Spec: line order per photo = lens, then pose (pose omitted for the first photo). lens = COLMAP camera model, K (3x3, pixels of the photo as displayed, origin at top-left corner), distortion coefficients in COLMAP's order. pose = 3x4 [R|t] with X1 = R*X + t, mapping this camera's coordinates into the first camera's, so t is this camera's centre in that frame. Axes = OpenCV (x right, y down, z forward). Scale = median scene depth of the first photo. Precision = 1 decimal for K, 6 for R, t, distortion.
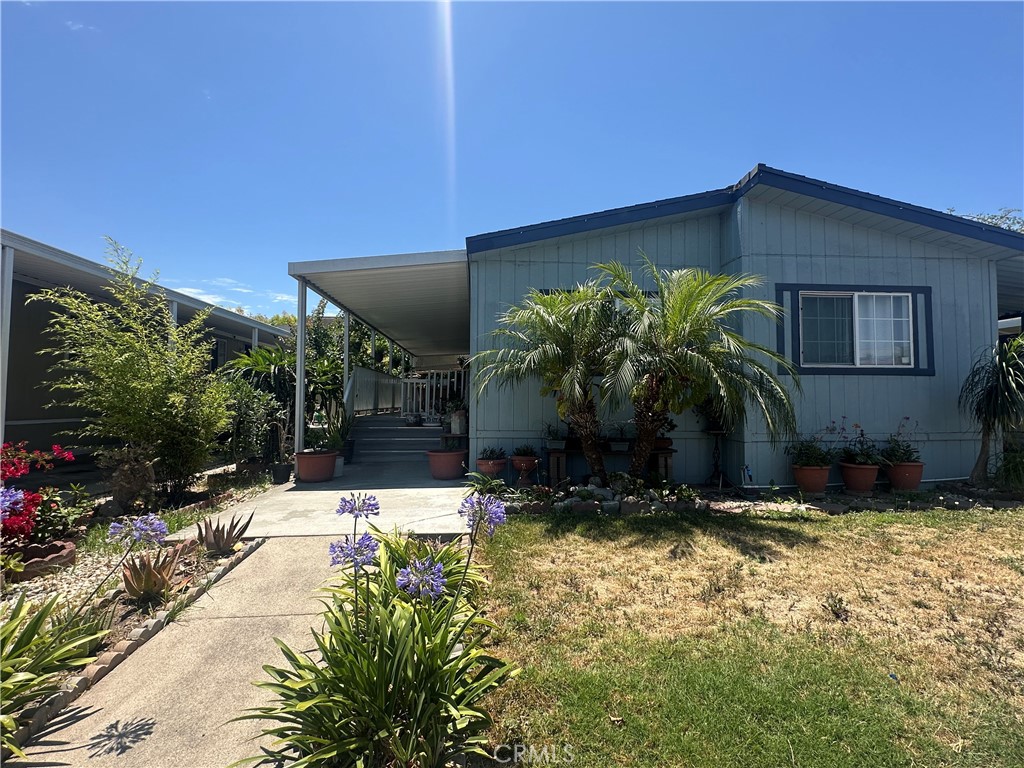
lens RADIAL K [[508.8, 0, 512.0], [0, 508.8, 384.0], [0, 0, 1]] dist [-0.000699, -0.000014]
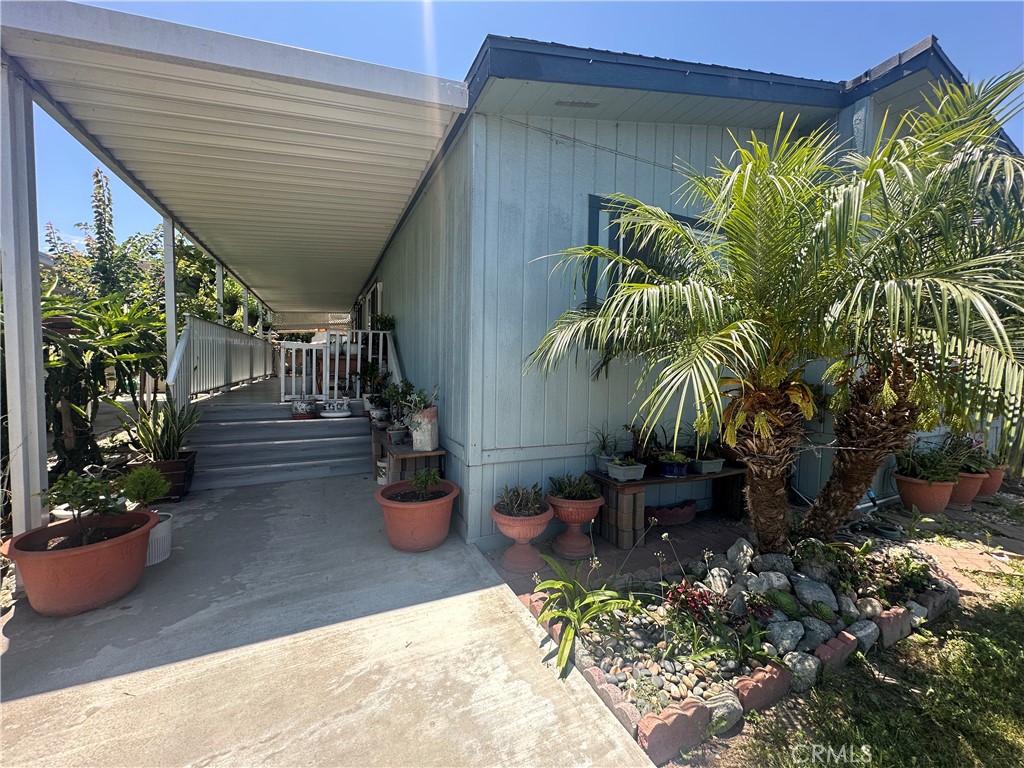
lens RADIAL K [[414.1, 0, 512.0], [0, 414.1, 384.0], [0, 0, 1]] dist [-0.000569, 0.000253]
pose [[0.932586, -0.006178, 0.360895, -0.135869], [-0.026410, 0.996006, 0.085296, -0.009829], [-0.359981, -0.089077, 0.928698, 0.419509]]
